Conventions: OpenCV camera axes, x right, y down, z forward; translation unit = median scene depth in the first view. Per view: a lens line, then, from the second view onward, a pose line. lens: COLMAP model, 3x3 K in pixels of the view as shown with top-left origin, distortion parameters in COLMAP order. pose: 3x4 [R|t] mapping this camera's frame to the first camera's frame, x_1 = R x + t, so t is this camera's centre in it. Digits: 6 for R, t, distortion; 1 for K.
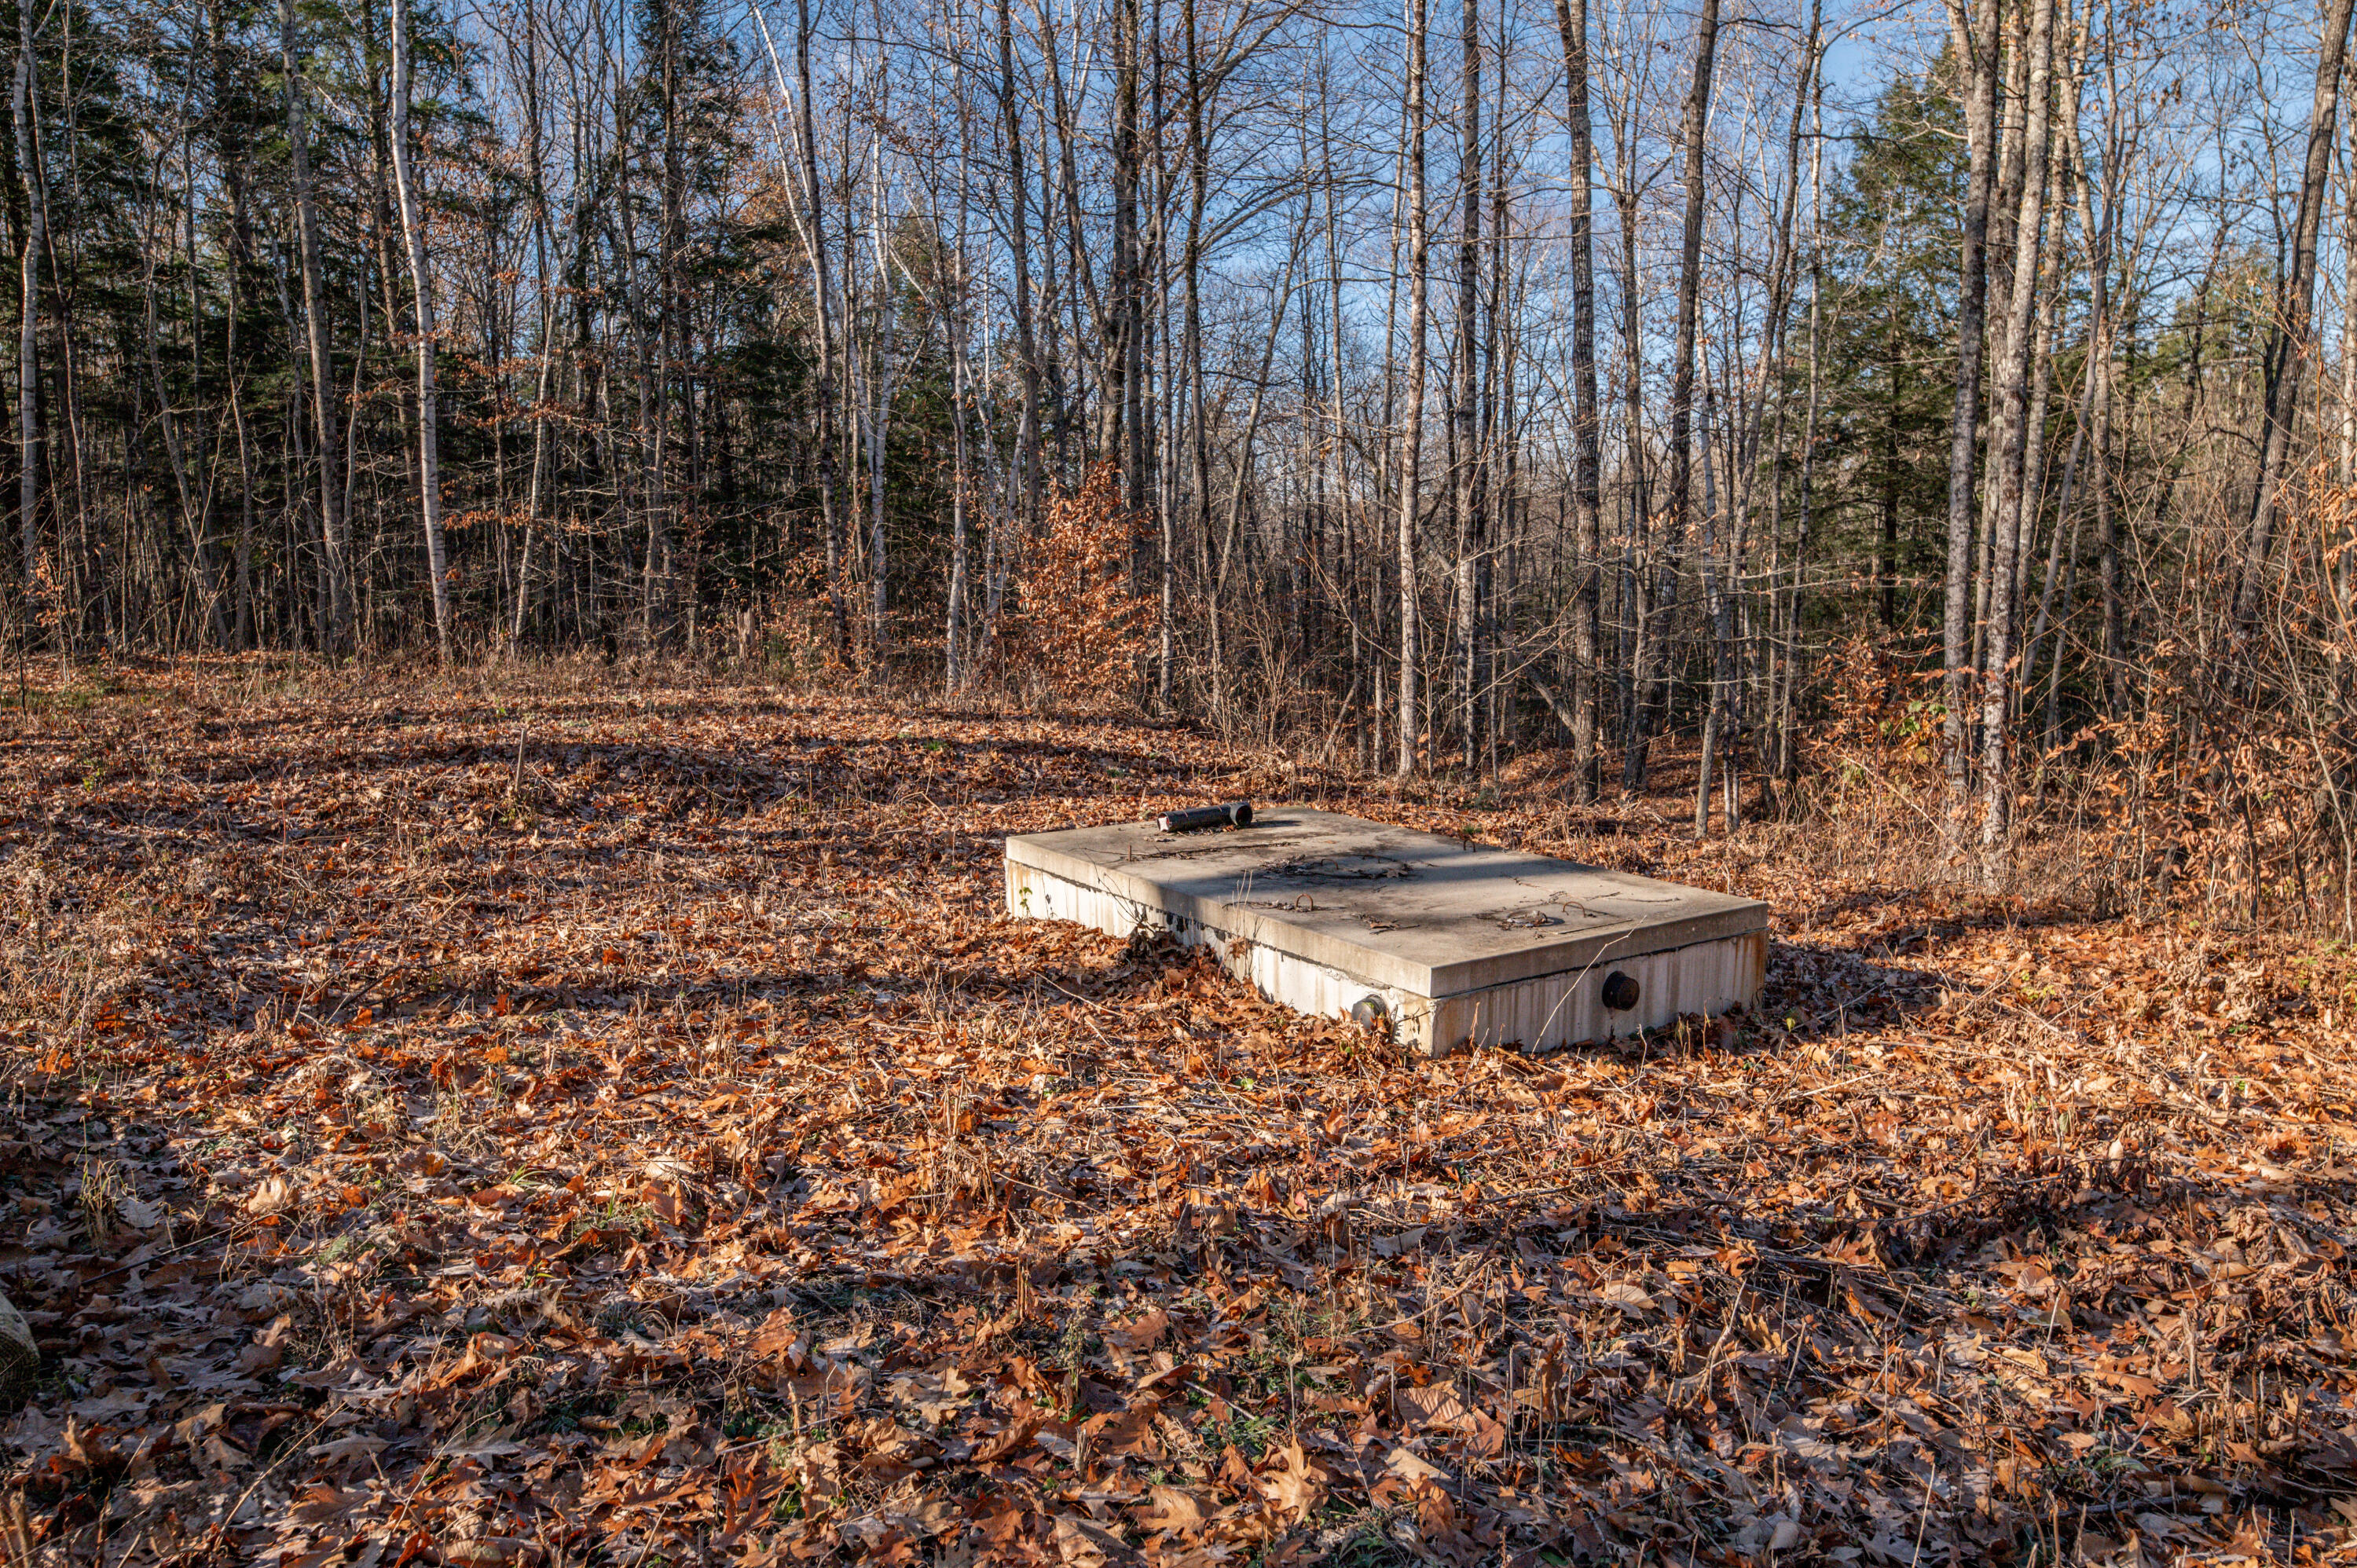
lens RADIAL K [[1551.8, 0, 1178.5], [0, 1551.8, 784.0], [0, 0, 1]] dist [0.003548, -0.000070]
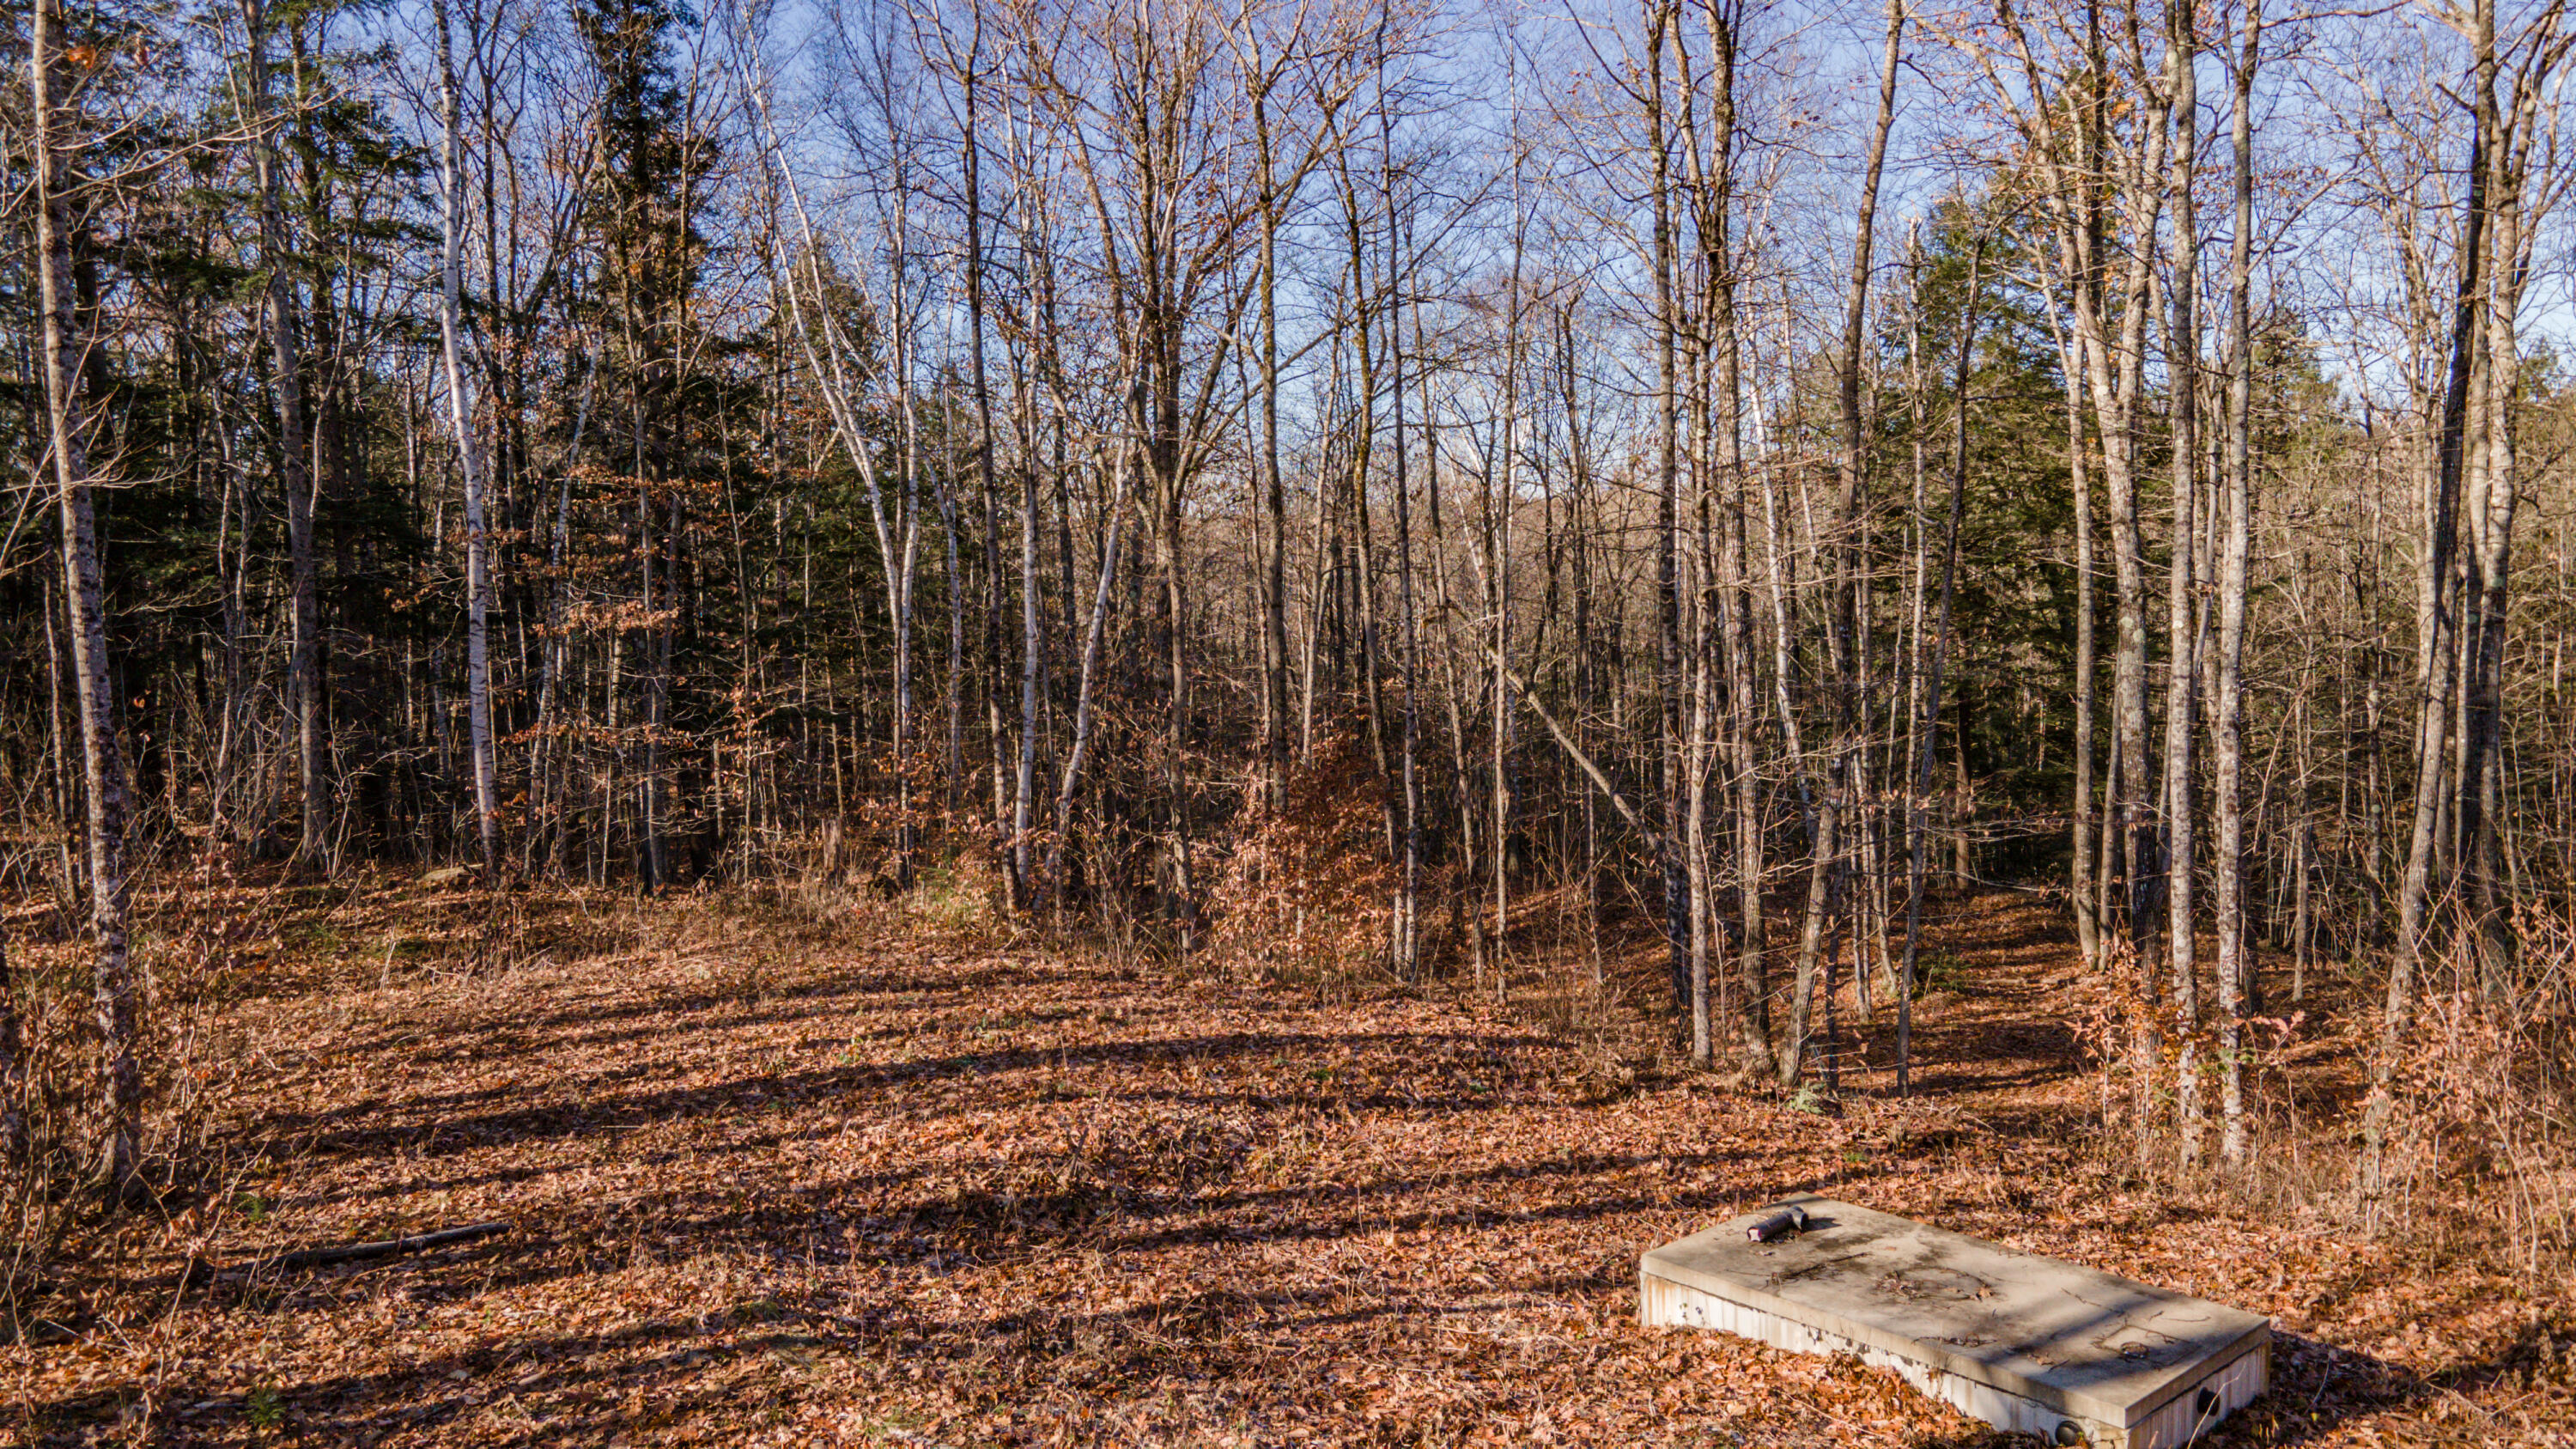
lens RADIAL K [[1941.3, 0, 1283.6], [0, 1941.3, 717.2], [0, 0, 1]] dist [0.029789, 0.081043]
pose [[0.990346, -0.023436, 0.136619, -0.744922], [0.032969, 0.997145, -0.067938, -0.374972], [-0.134636, 0.071787, 0.988291, -0.717706]]
